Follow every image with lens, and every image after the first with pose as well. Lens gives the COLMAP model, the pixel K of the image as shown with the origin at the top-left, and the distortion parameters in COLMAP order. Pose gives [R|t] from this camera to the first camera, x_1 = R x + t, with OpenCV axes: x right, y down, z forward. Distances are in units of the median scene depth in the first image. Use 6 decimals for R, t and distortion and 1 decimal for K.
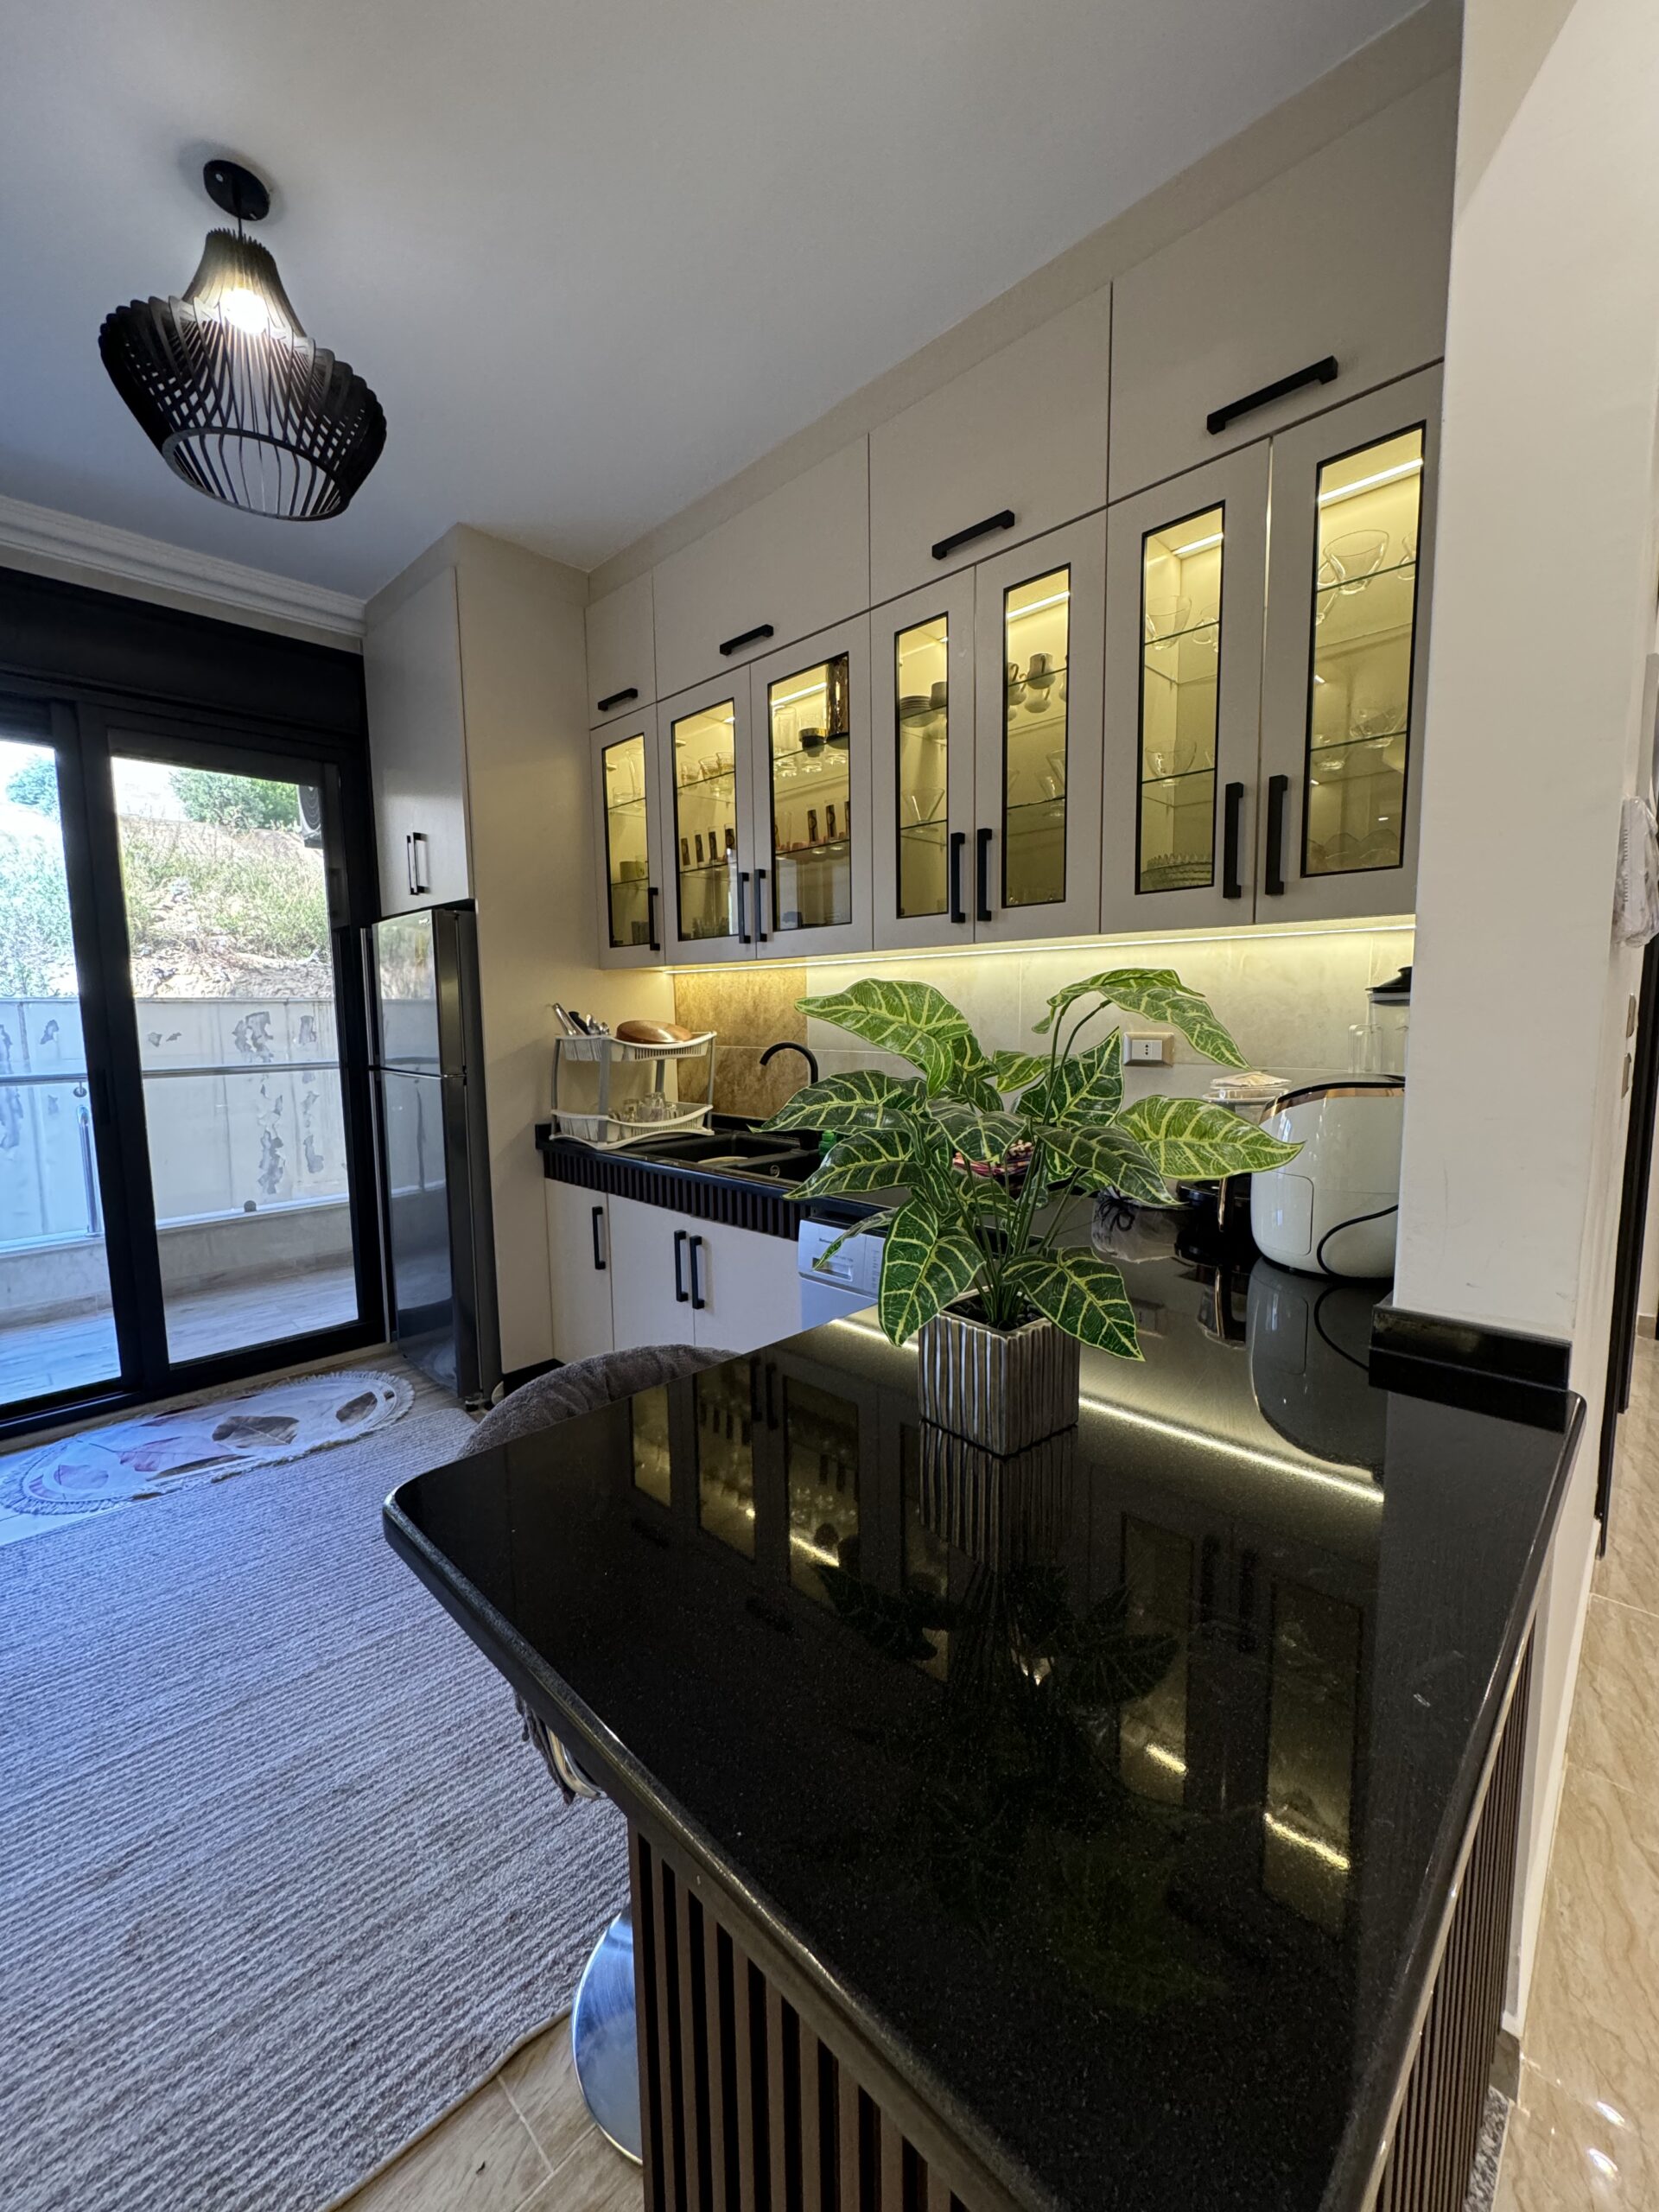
lens RADIAL K [[881.0, 0, 837.5], [0, 881.0, 1098.0], [0, 0, 1]] dist [-0.002161, -0.000289]
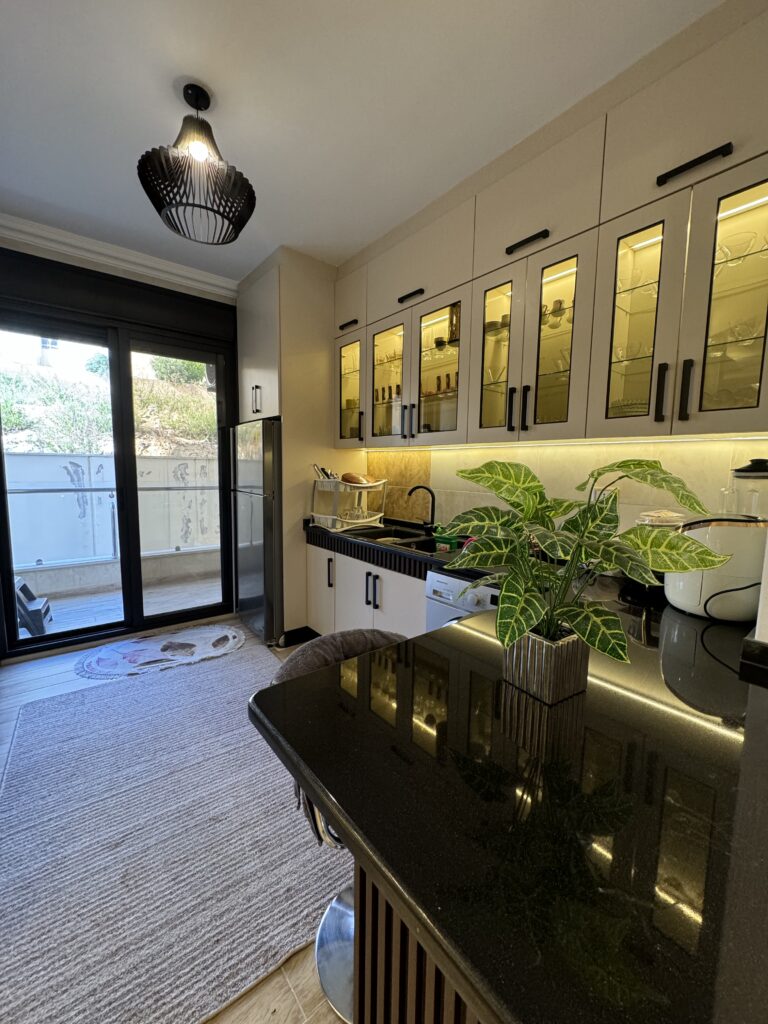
lens RADIAL K [[407.8, 0, 387.7], [0, 407.8, 508.9], [0, 0, 1]] dist [-0.002161, -0.000289]
pose [[0.993114, 0.040763, -0.109835, -0.039466], [-0.040869, 0.999164, 0.001284, -0.007336], [0.109795, 0.003213, 0.993949, 0.024365]]
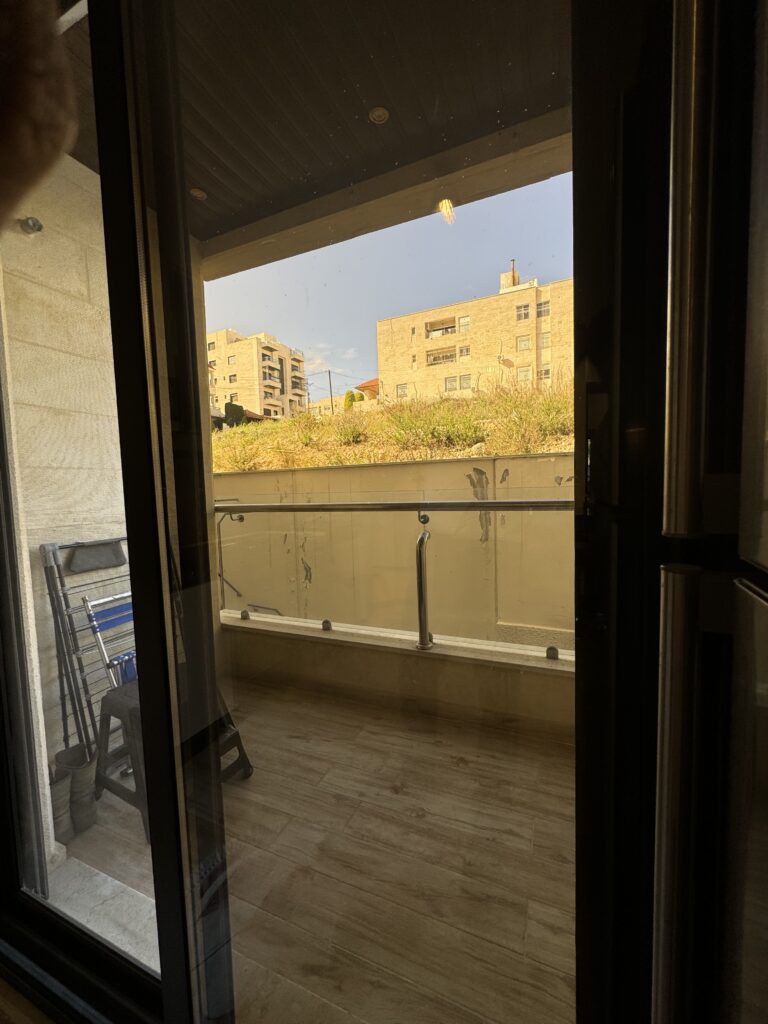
lens RADIAL K [[407.8, 0, 385.4], [0, 407.8, 511.7], [0, 0, 1]] dist [-0.002161, -0.000289]
pose [[0.379592, 0.060809, -0.923153, -0.831751], [-0.065030, 0.997123, 0.038942, -0.072837], [0.922866, 0.045251, 0.382455, 1.599144]]
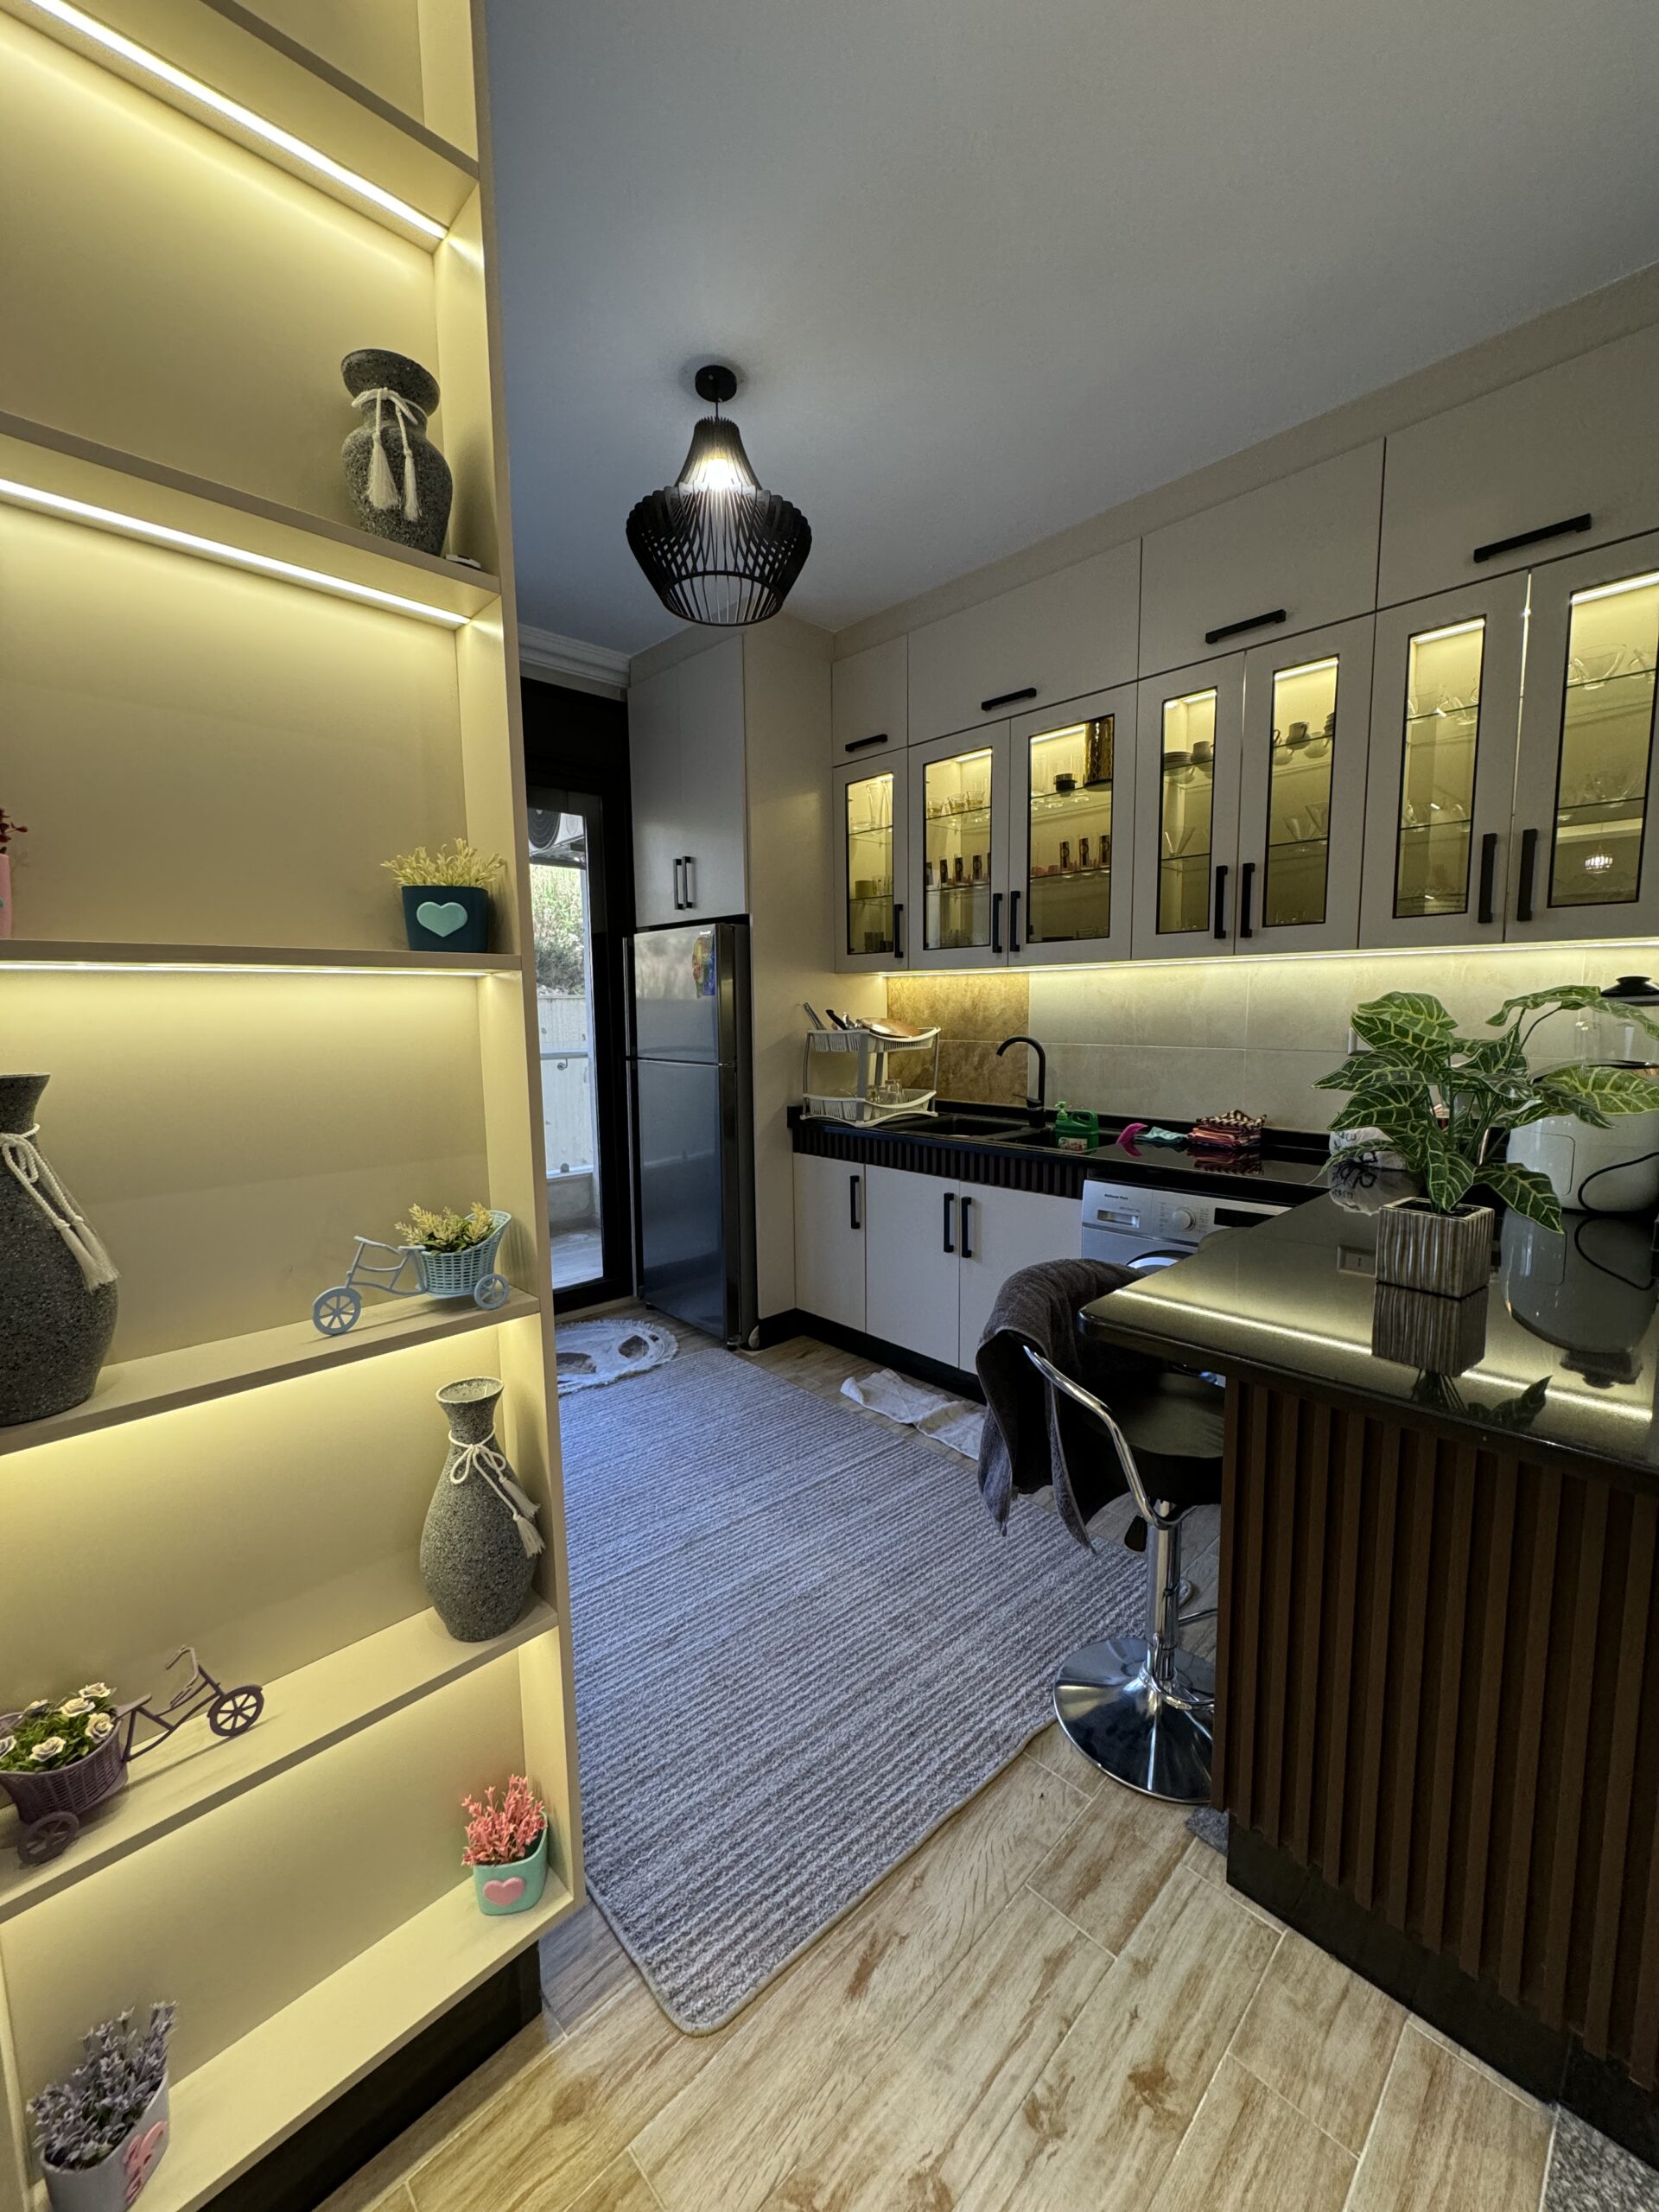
lens RADIAL K [[881.0, 0, 836.4], [0, 881.0, 1098.0], [0, 0, 1]] dist [-0.002161, -0.000289]
pose [[0.999503, 0.004759, -0.031175, -0.385521], [-0.004667, 0.999985, 0.003016, 0.024009], [0.031189, -0.002869, 0.999509, -0.262644]]
